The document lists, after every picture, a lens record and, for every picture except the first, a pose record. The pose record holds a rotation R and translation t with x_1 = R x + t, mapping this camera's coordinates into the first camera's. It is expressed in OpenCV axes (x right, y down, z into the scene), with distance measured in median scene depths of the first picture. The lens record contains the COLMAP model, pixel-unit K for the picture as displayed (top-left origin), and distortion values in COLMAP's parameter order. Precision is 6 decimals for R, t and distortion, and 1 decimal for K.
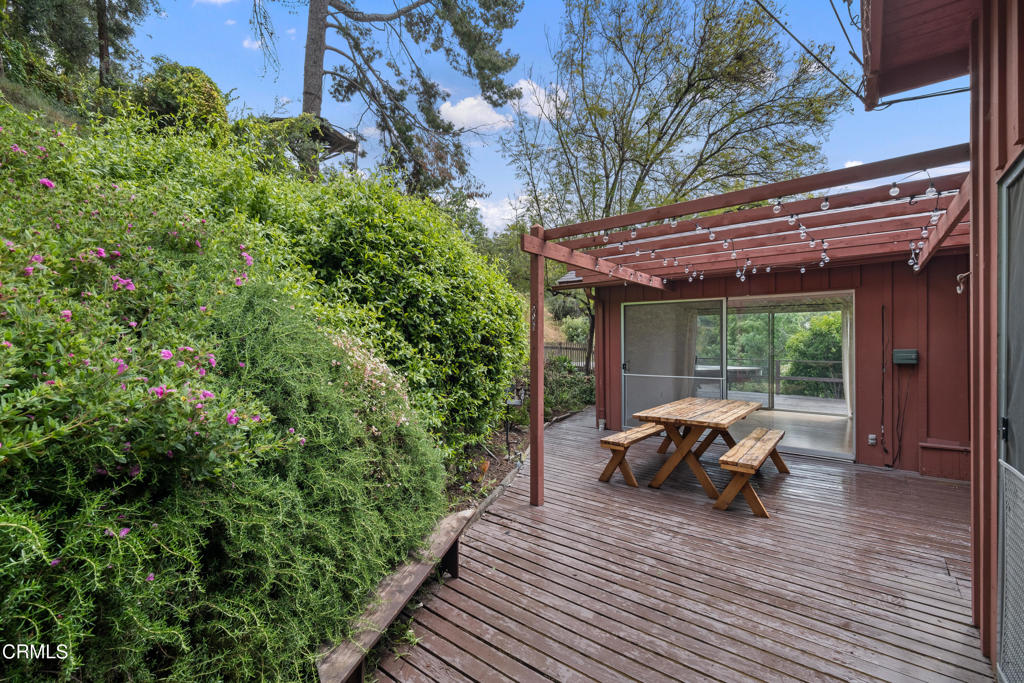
lens RADIAL K [[443.4, 0, 517.0], [0, 443.4, 343.4], [0, 0, 1]] dist [0.009467, -0.001704]
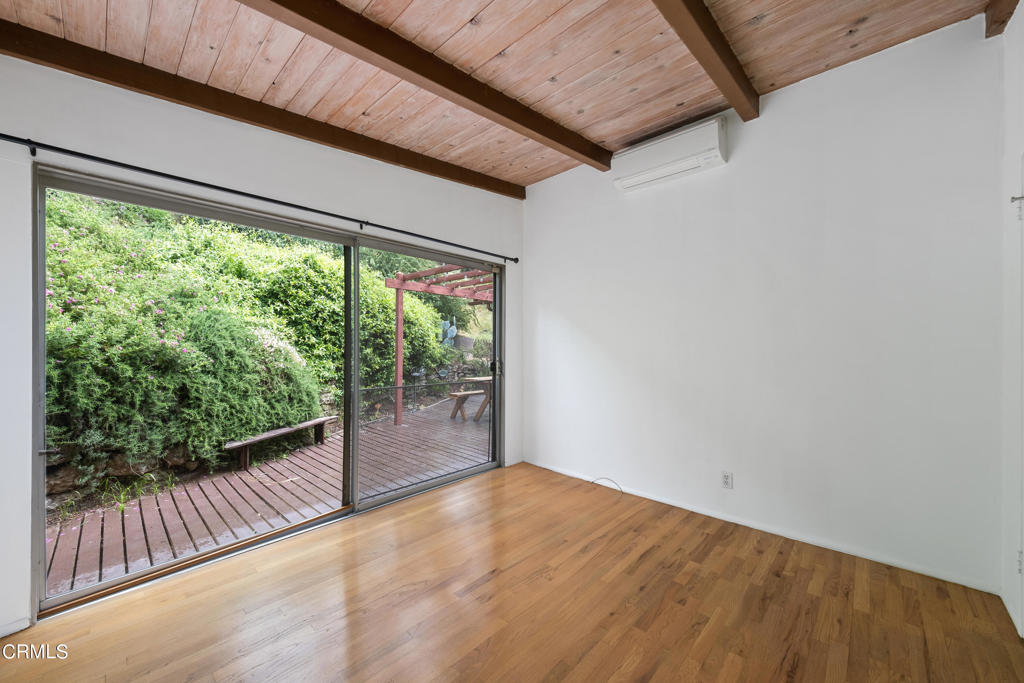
lens RADIAL K [[382.7, 0, 515.7], [0, 382.7, 344.1], [0, 0, 1]] dist [0.002334, 0.000176]
pose [[0.997548, 0.001121, -0.069980, 1.715008], [-0.001565, 0.999979, -0.006292, 0.106546], [0.069972, 0.006386, 0.997529, -1.441043]]
